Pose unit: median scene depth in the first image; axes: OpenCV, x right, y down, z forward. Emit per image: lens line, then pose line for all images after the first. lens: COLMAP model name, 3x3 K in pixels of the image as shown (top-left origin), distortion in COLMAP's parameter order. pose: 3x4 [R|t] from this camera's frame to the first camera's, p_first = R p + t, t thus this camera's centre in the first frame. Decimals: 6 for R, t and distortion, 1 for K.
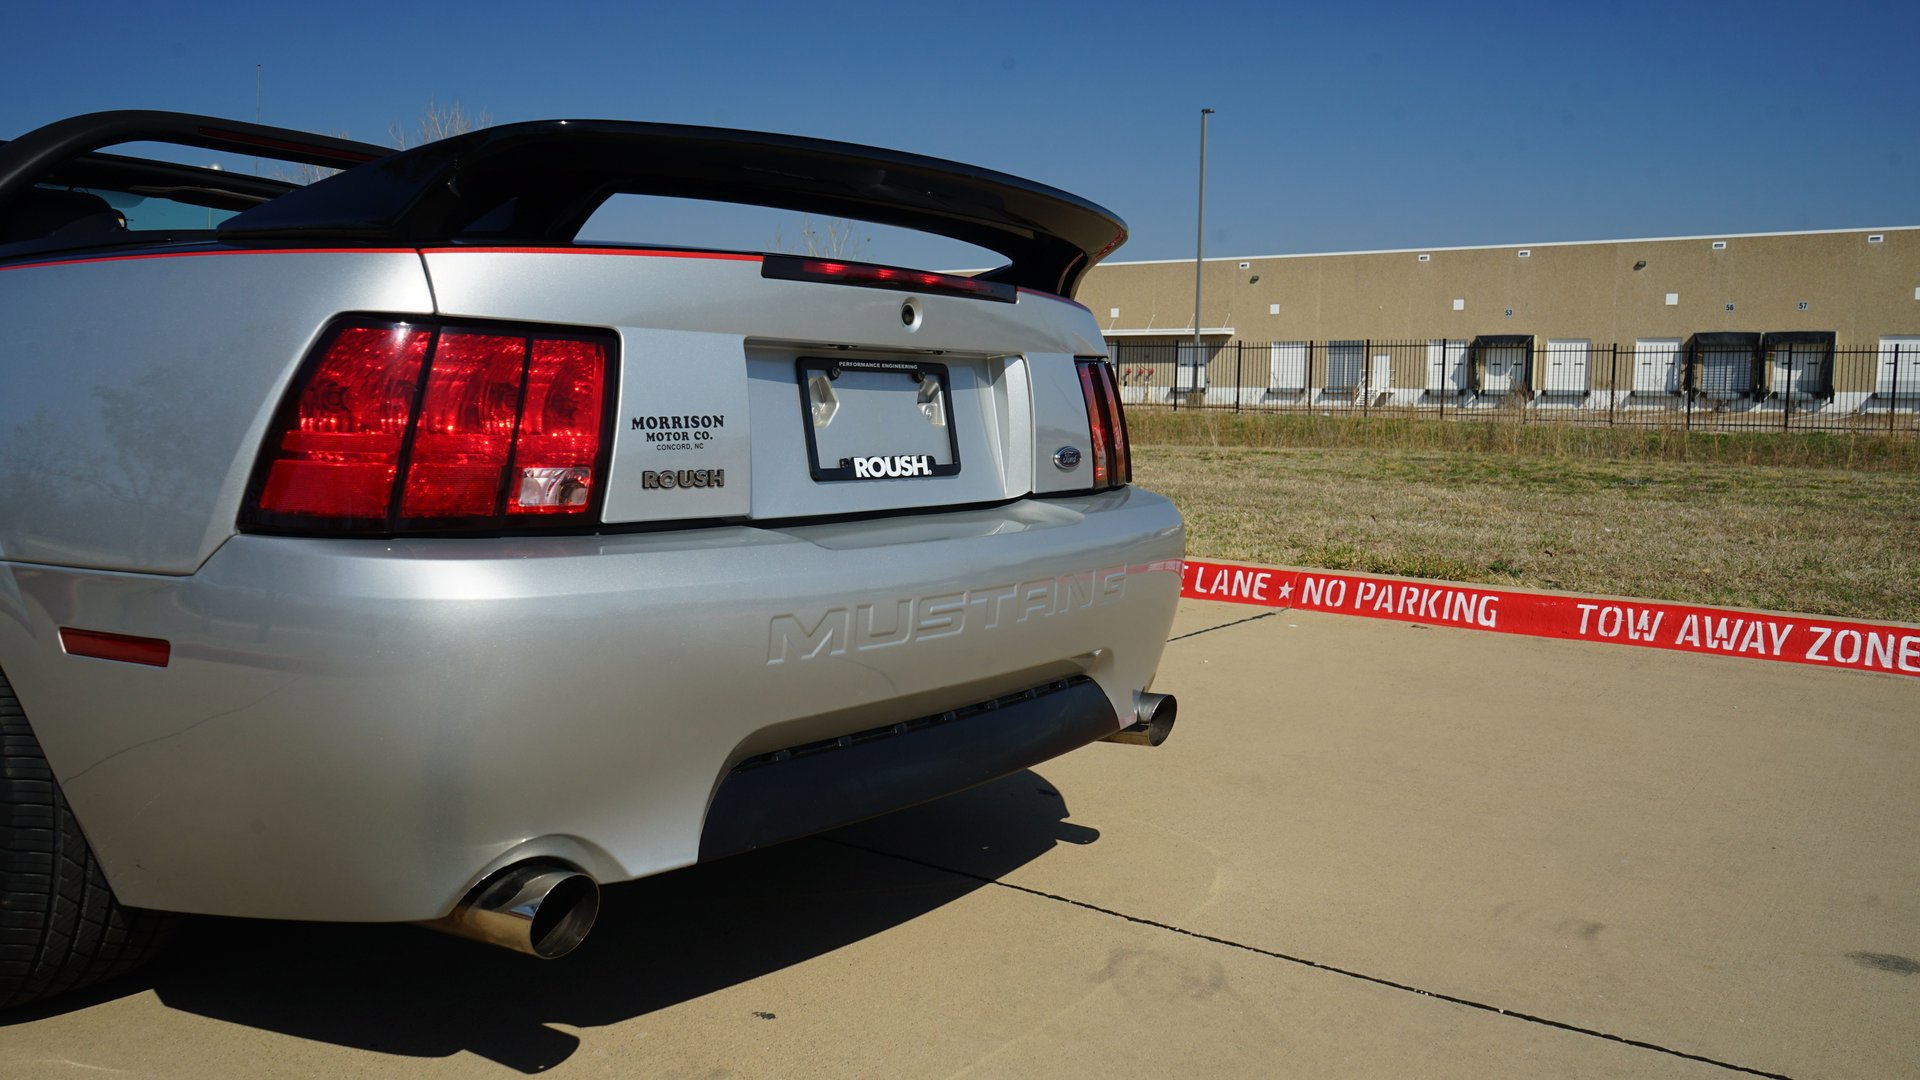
lens RADIAL K [[1525.4, 0, 960.0], [0, 1525.4, 540.0], [0, 0, 1]] dist [-0.010726, 0.003283]
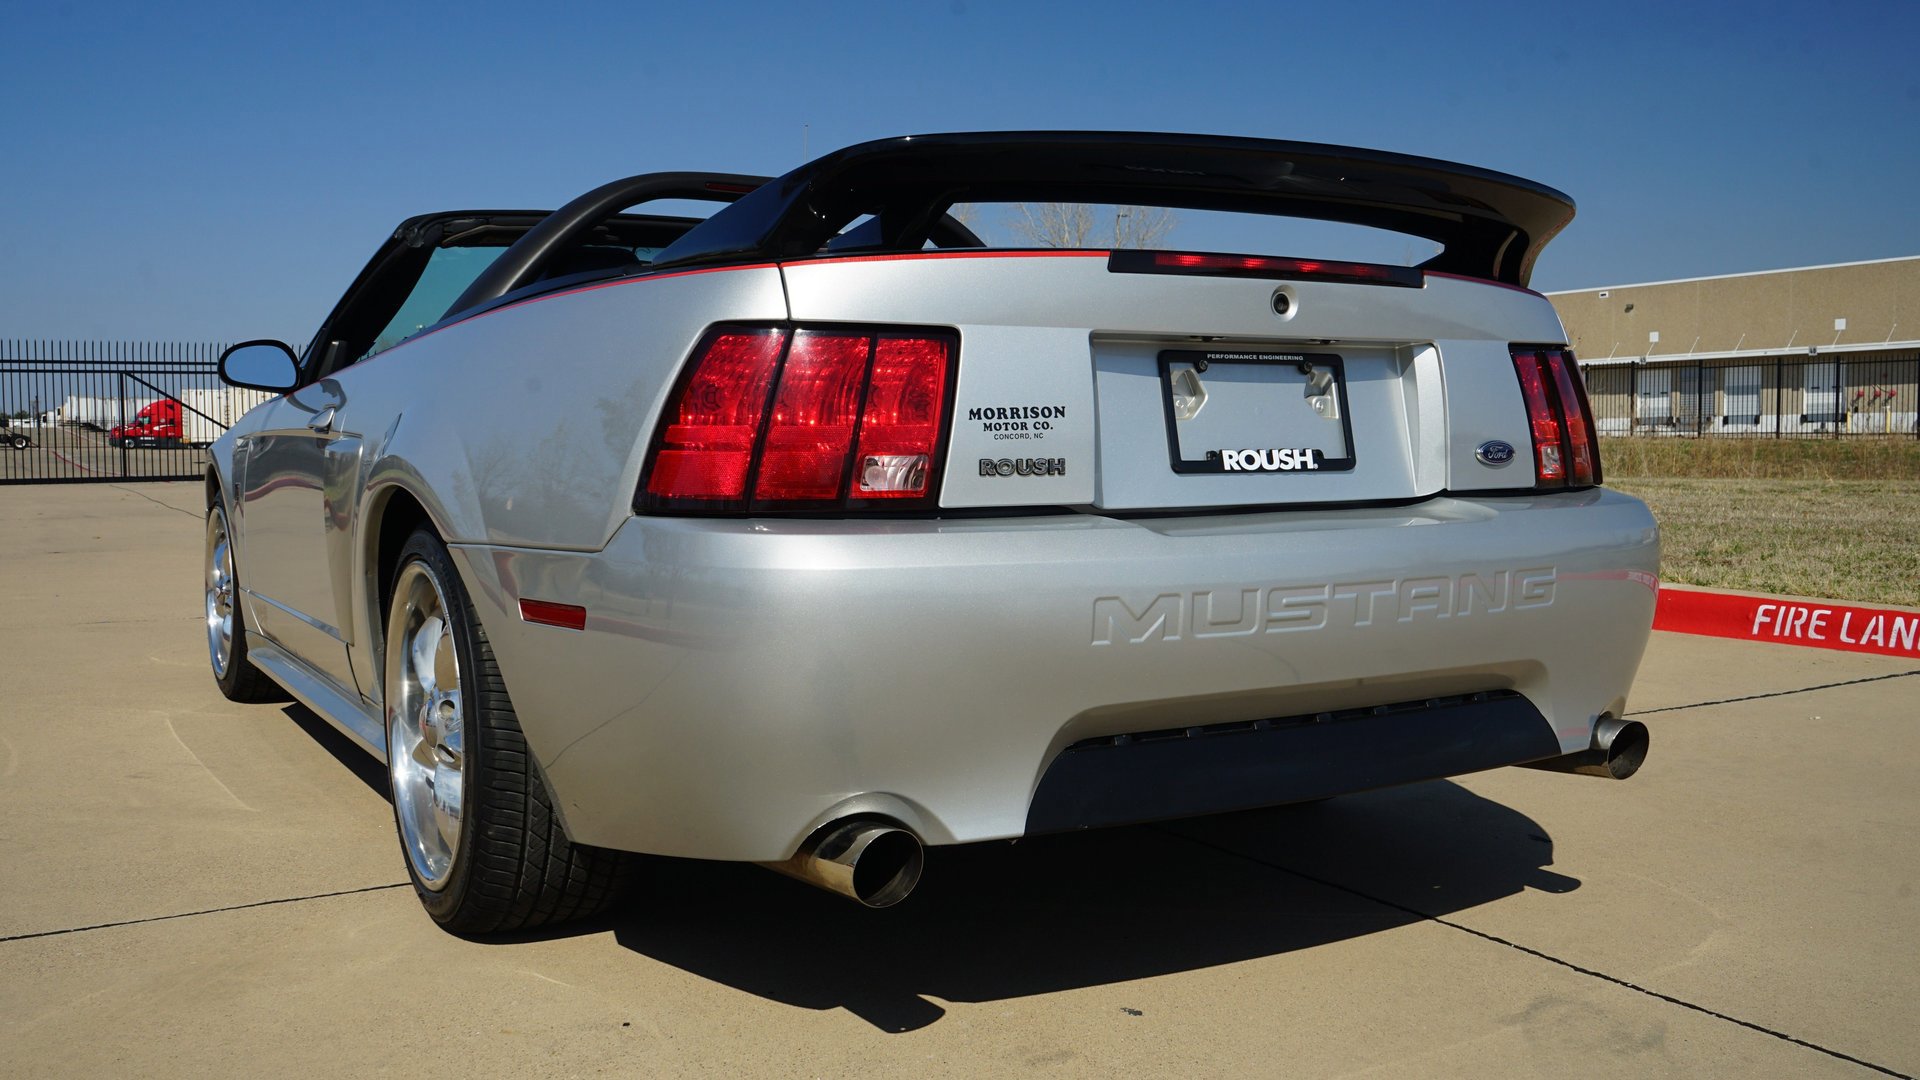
lens RADIAL K [[1643.0, 0, 915.2], [0, 1643.0, 529.2], [0, 0, 1]] dist [-0.012201, 0.010336]
pose [[0.914298, -0.005398, -0.405006, 0.189349], [-0.011140, 0.999198, -0.038466, 0.042526], [0.404889, 0.039681, 0.913504, -0.051795]]
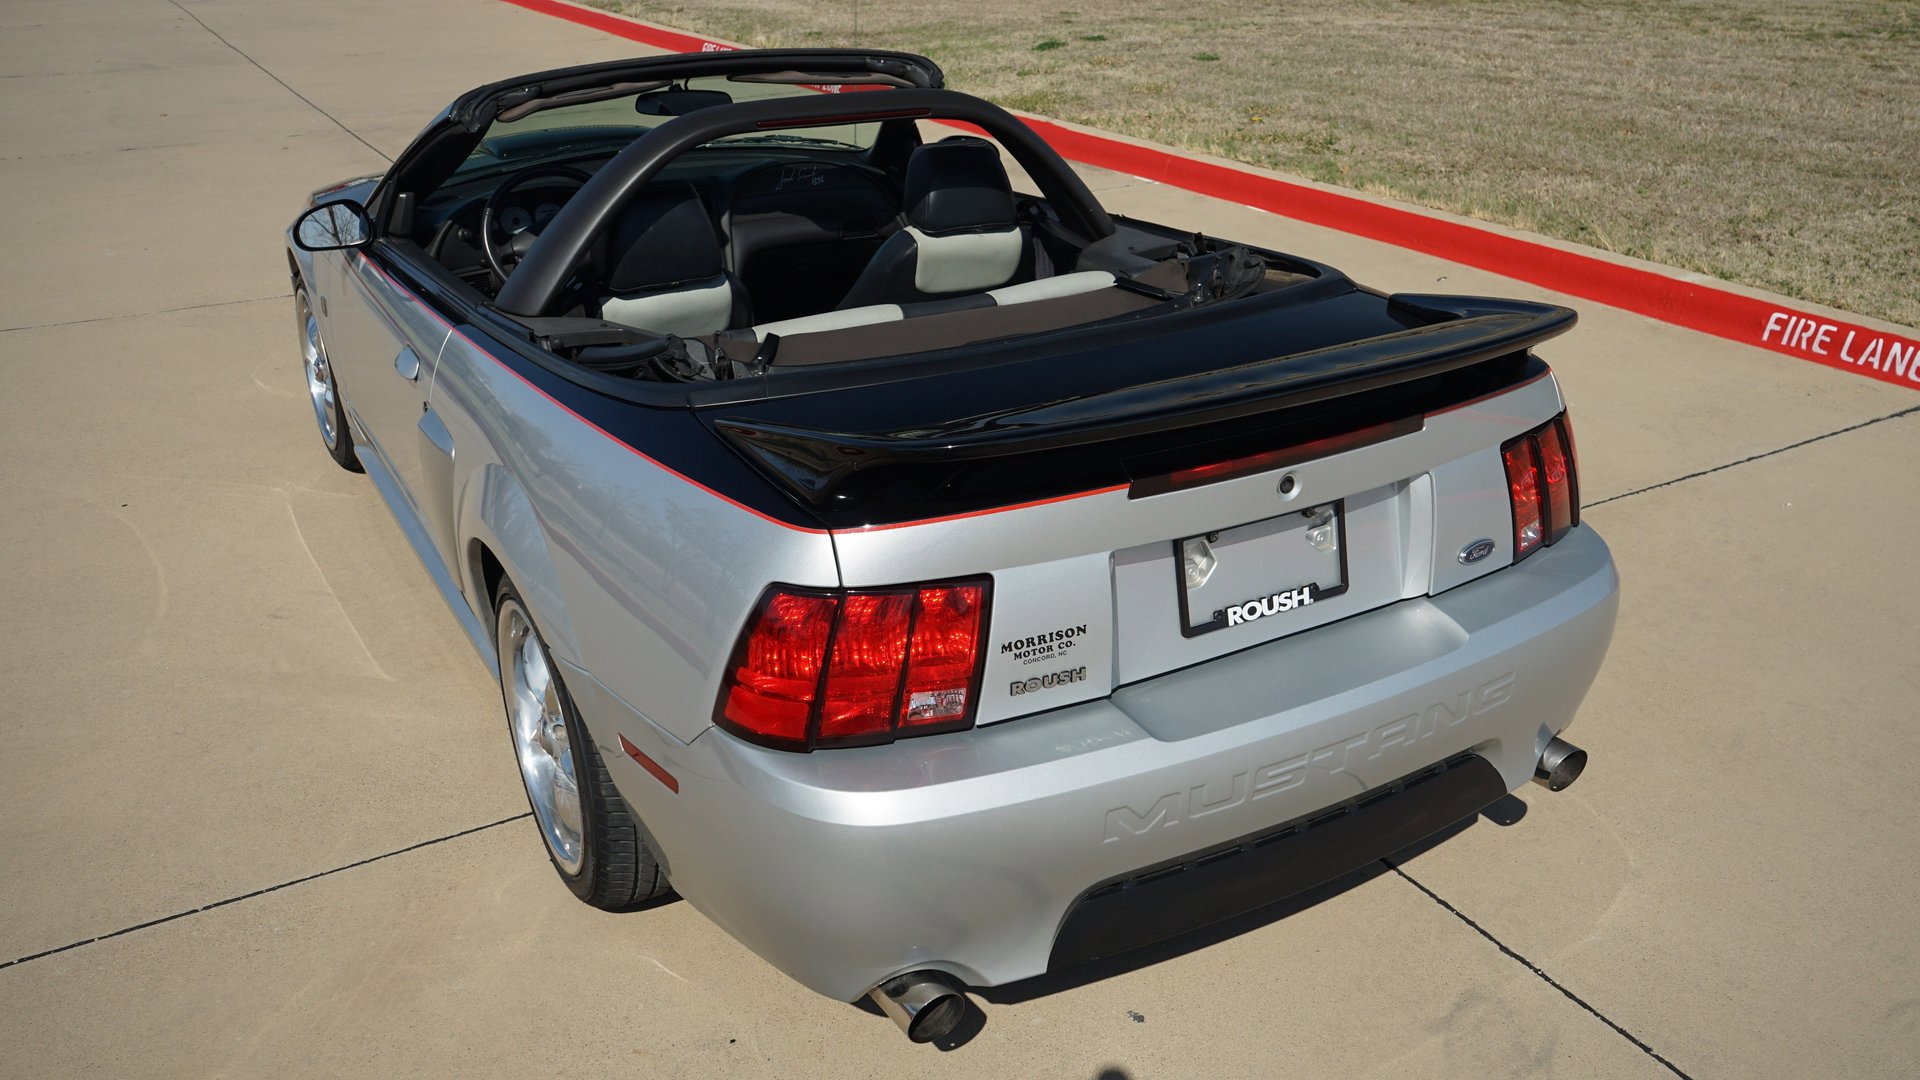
lens RADIAL K [[1586.9, 0, 1000.9], [0, 1586.9, 529.7], [0, 0, 1]] dist [-0.005842, -0.005459]
pose [[0.918172, 0.125518, -0.375774, 0.220368], [-0.007445, 0.953785, 0.300397, -0.485042], [0.396113, -0.273018, 0.876673, -0.076054]]
